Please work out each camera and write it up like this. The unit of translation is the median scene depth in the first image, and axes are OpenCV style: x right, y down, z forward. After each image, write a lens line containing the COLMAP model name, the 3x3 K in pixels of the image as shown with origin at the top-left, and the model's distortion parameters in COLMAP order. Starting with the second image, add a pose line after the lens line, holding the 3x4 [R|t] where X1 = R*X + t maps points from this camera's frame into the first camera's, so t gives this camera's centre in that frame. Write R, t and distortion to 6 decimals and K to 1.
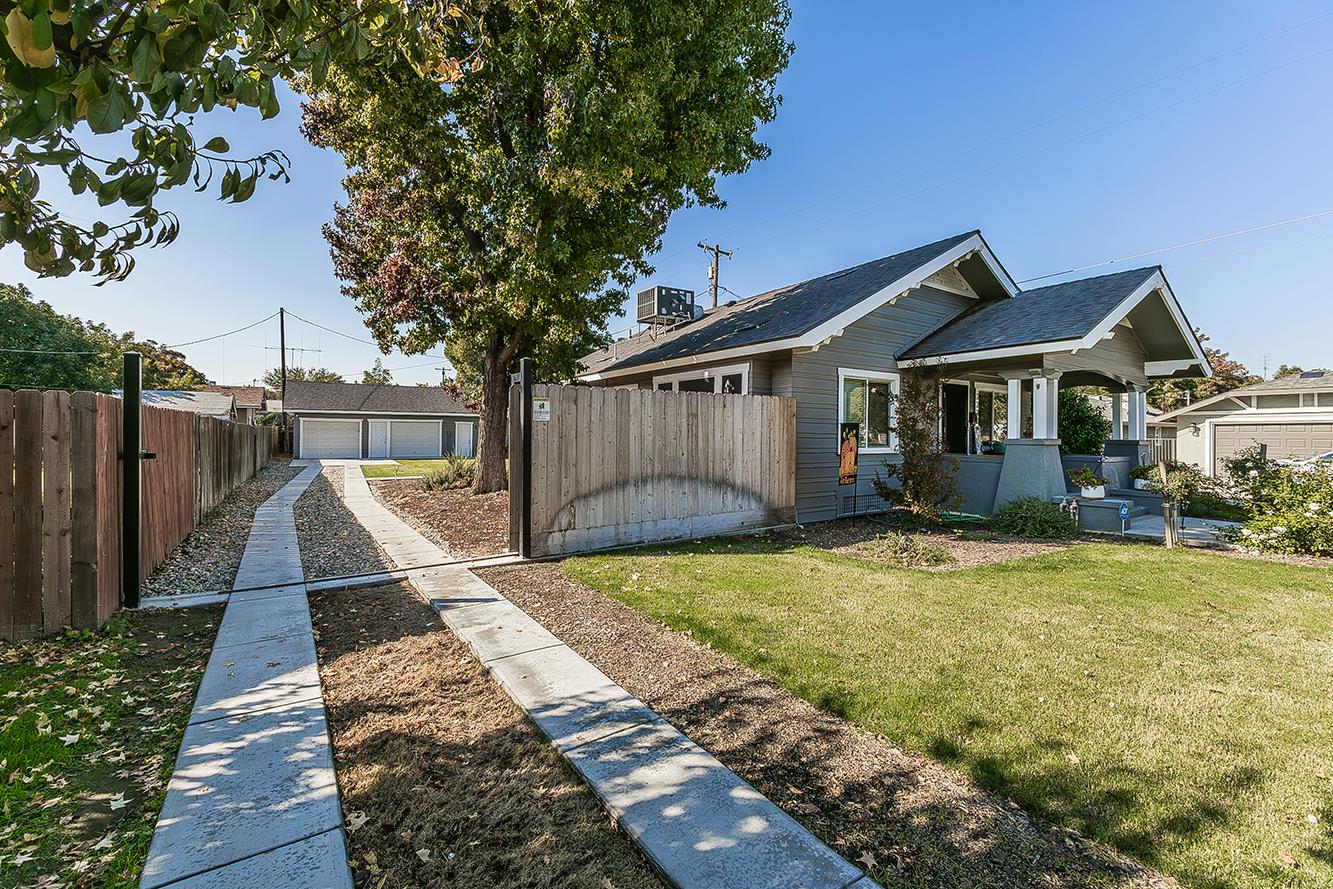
lens RADIAL K [[595.1, 0, 667.2], [0, 595.1, 440.5], [0, 0, 1]] dist [0.003355, 0.000019]
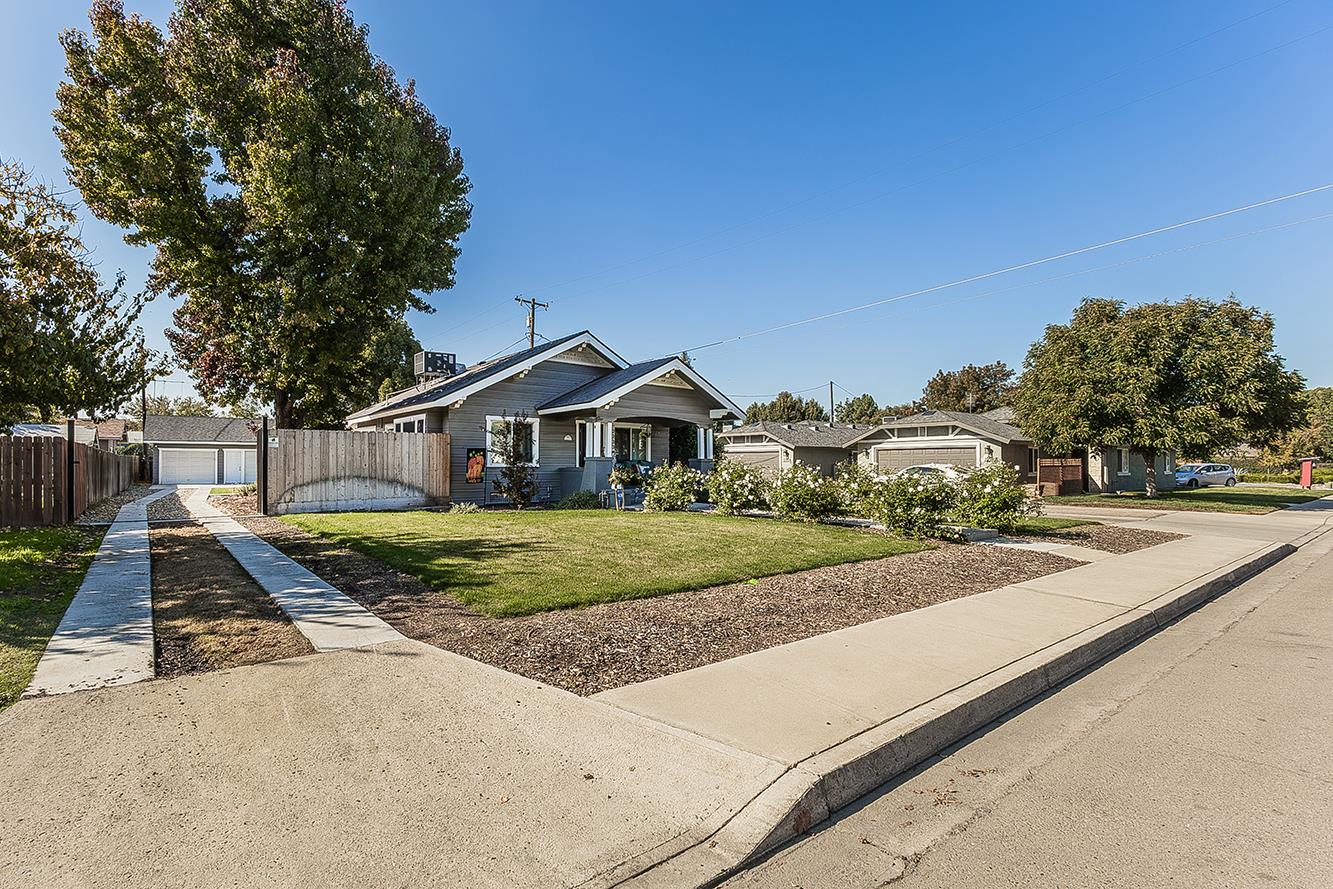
lens RADIAL K [[617.3, 0, 610.0], [0, 617.3, 466.3], [0, 0, 1]] dist [0.002644, 0.000498]
pose [[0.997433, -0.006786, 0.071277, 0.474560], [0.007290, 0.999950, -0.006813, 0.033033], [-0.071227, 0.007316, 0.997433, -0.712679]]
